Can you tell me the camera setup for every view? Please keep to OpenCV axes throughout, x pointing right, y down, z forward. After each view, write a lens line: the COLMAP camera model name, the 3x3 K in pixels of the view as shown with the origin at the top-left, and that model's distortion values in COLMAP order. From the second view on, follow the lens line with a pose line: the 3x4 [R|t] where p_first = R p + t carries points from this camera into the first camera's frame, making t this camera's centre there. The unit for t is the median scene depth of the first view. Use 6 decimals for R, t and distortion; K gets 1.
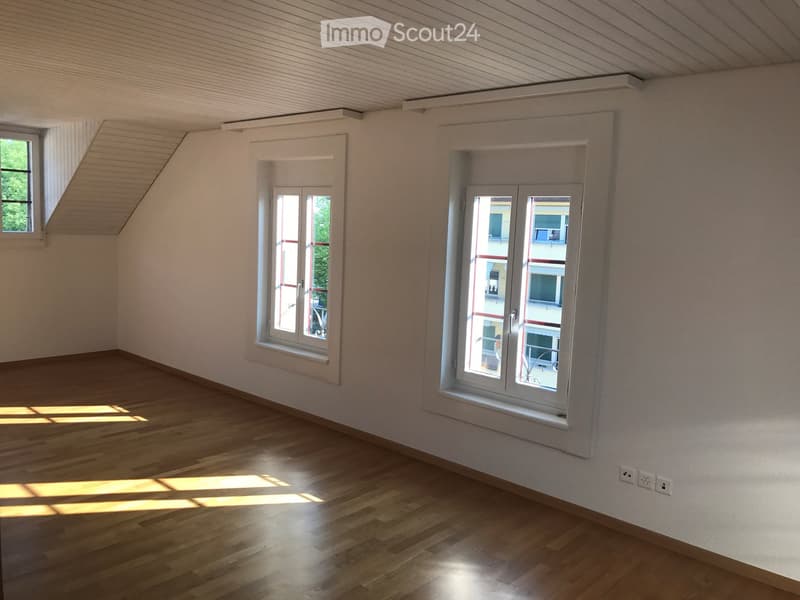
lens RADIAL K [[656.2, 0, 400.0], [0, 656.2, 298.5], [0, 0, 1]] dist [0.038398, -0.046130]
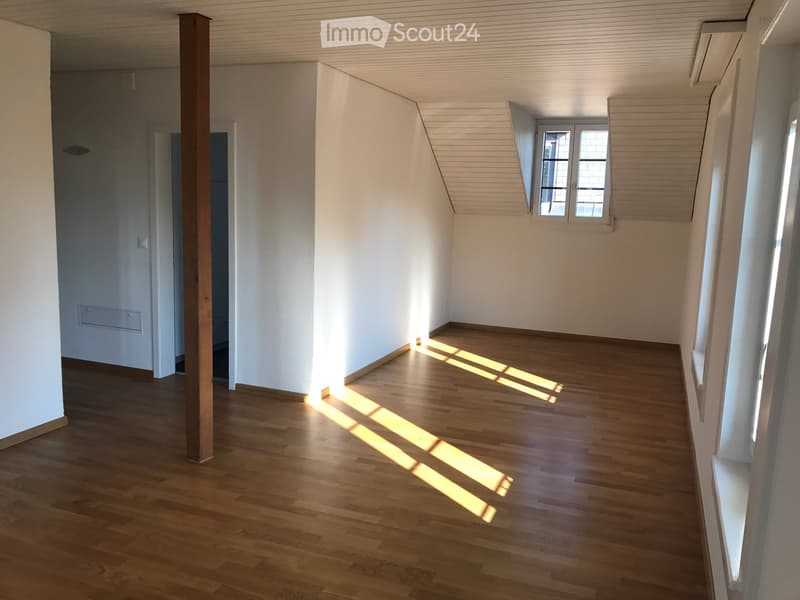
lens RADIAL K [[656.2, 0, 405.8], [0, 656.2, 293.6], [0, 0, 1]] dist [0.038398, -0.046130]
pose [[0.361463, 0.101334, -0.926863, 0.501568], [-0.119948, 0.990870, 0.061554, -0.009579], [0.924639, 0.088926, 0.370318, 0.505964]]
